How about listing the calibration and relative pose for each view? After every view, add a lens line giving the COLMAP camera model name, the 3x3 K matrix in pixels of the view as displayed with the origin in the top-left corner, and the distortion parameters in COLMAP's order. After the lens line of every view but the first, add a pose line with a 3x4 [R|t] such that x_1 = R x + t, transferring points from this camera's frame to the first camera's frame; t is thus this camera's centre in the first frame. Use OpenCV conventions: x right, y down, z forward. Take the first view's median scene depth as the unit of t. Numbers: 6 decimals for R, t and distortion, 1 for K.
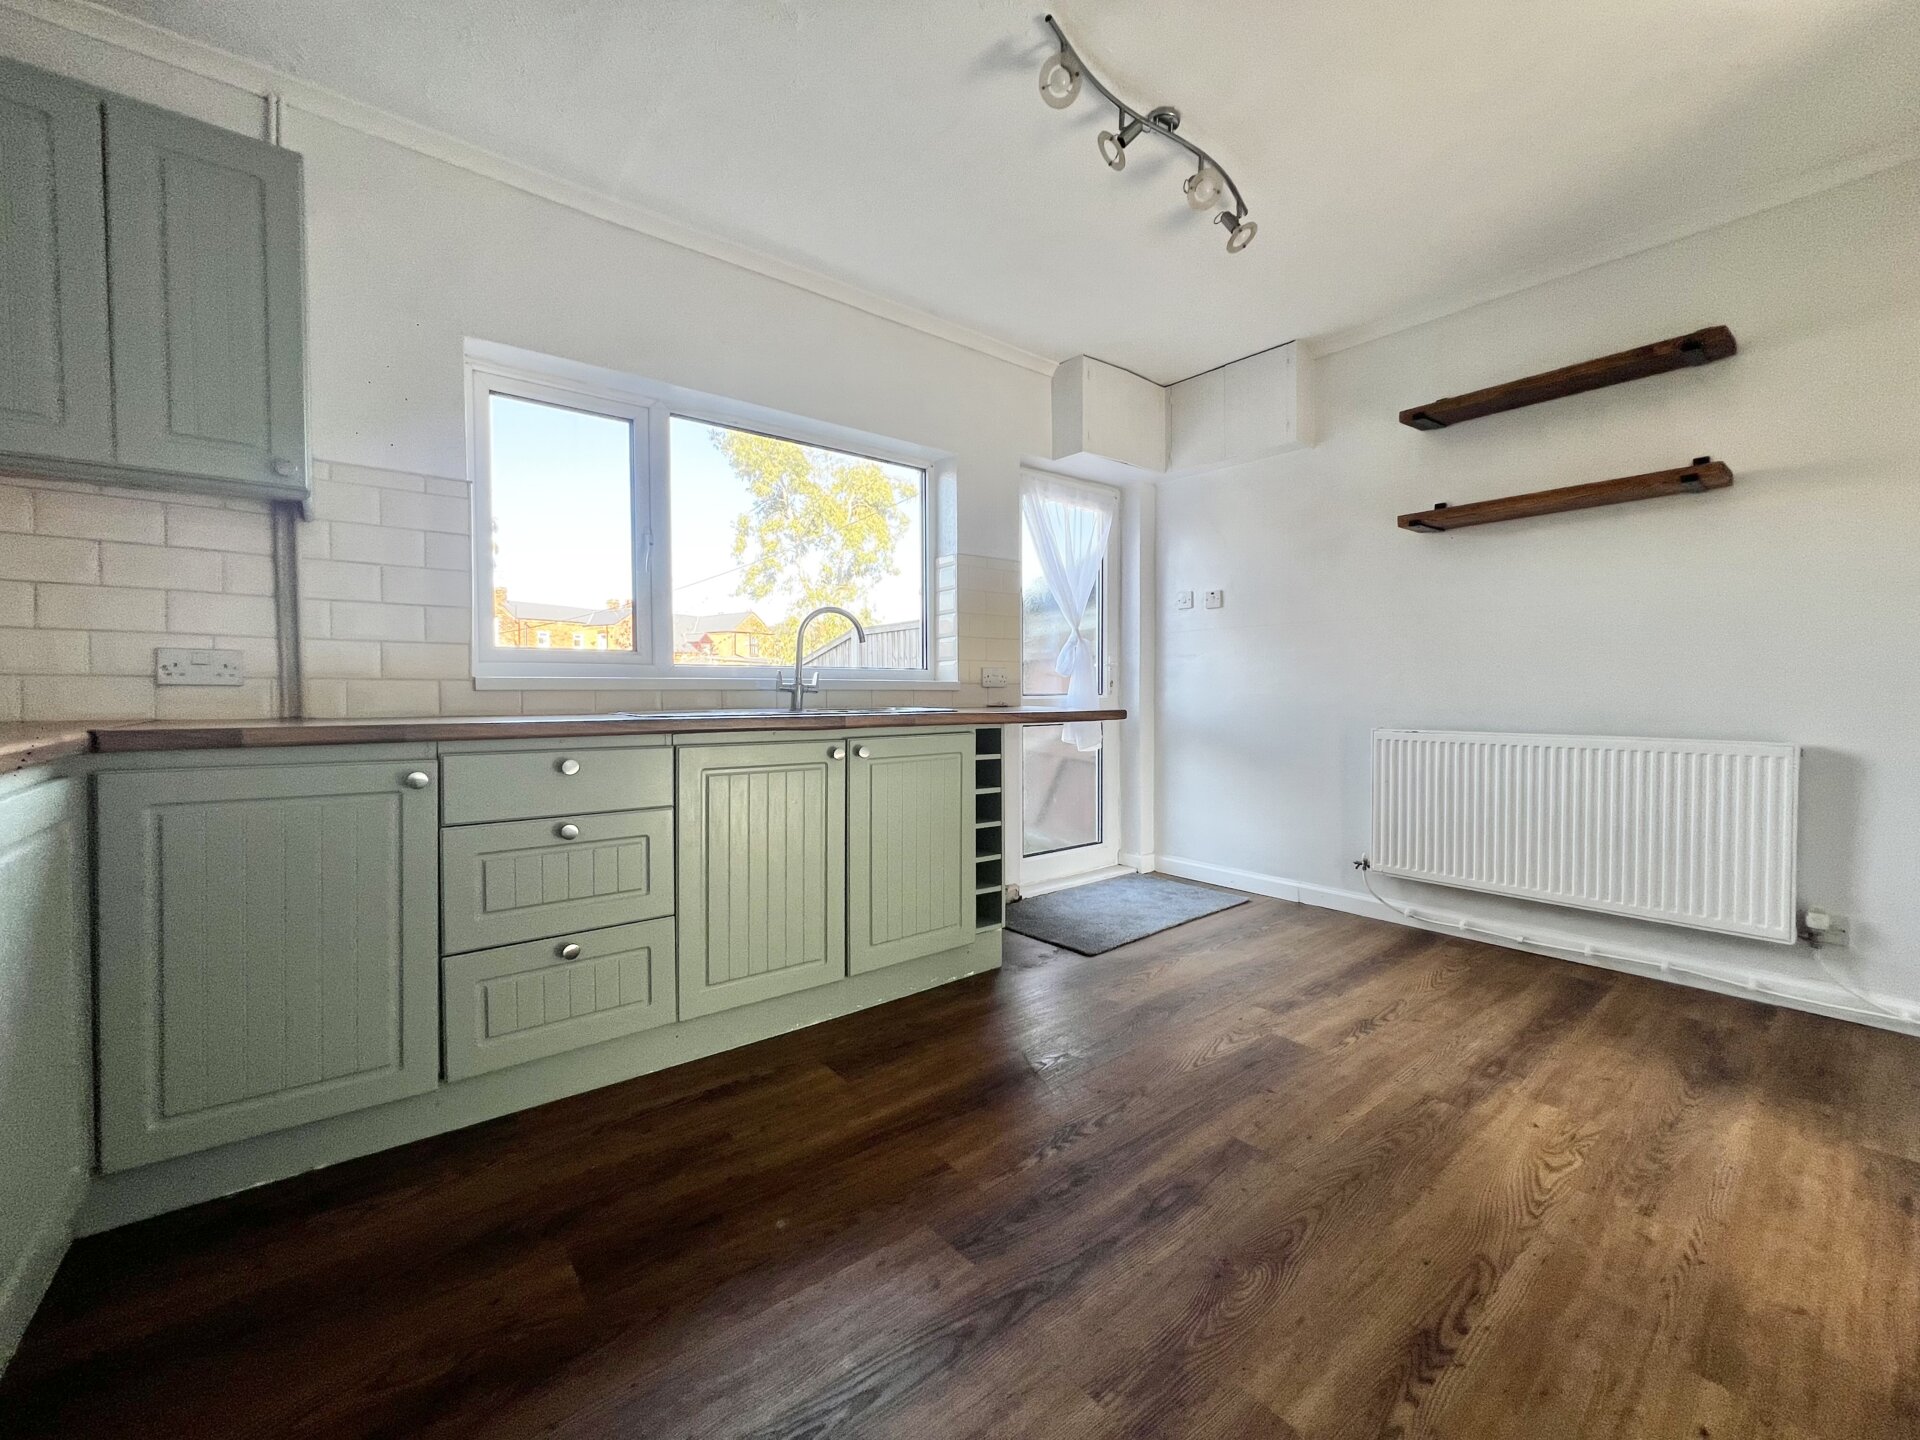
lens RADIAL K [[772.9, 0, 958.9], [0, 772.9, 710.9], [0, 0, 1]] dist [0.000393, 0.000599]
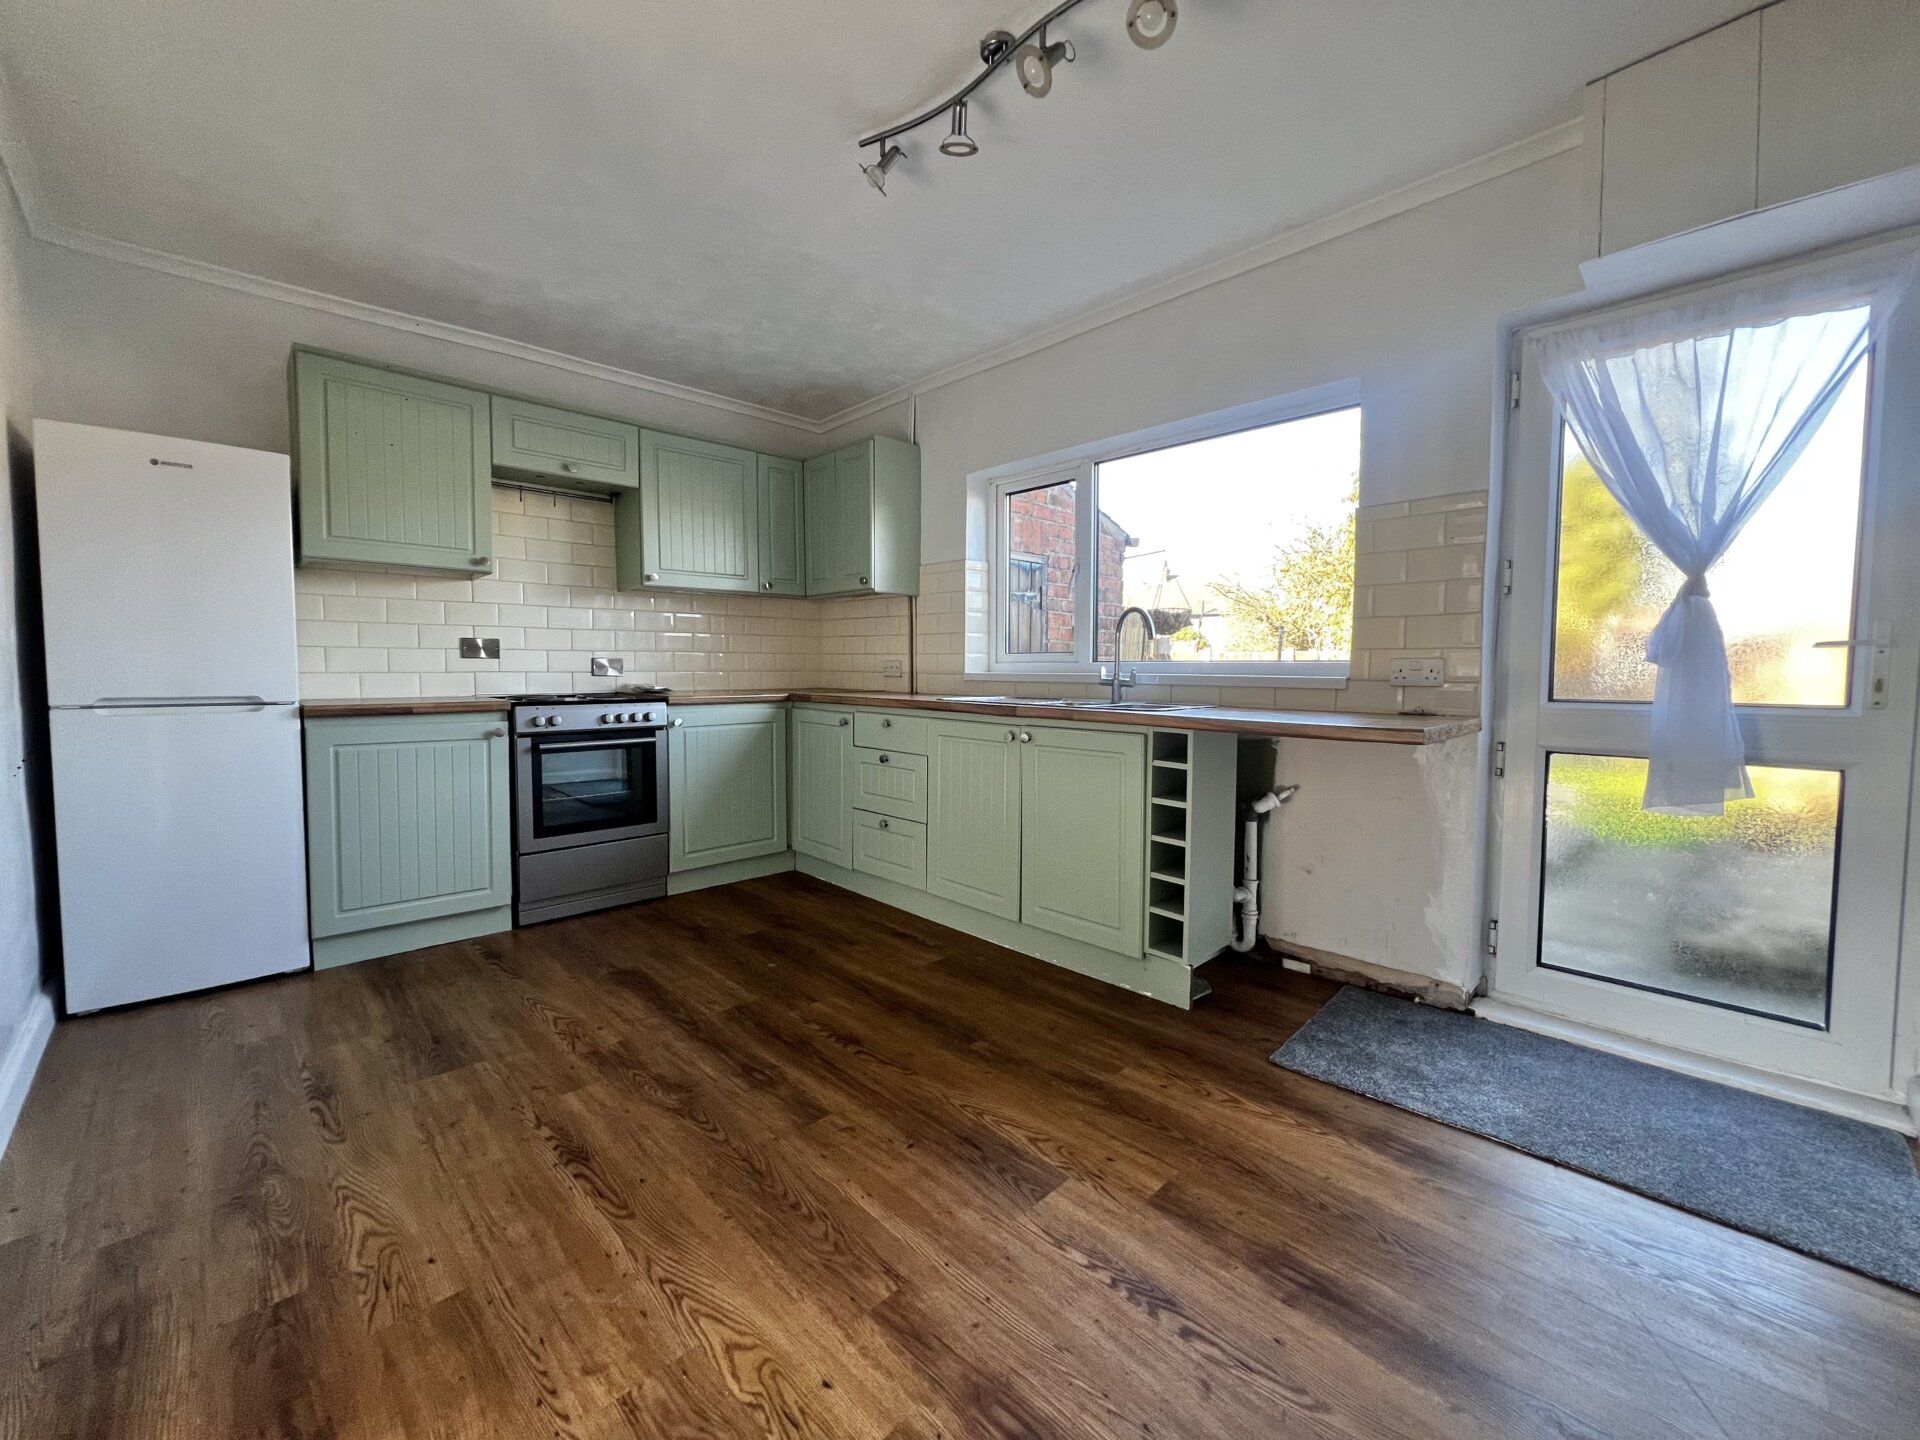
lens RADIAL K [[772.9, 0, 961.1], [0, 772.9, 711.1], [0, 0, 1]] dist [0.000393, 0.000599]
pose [[0.092318, 0.054911, -0.994214, 1.470170], [-0.030871, 0.998156, 0.052262, -0.065908], [0.995251, 0.025868, 0.093843, 1.116003]]
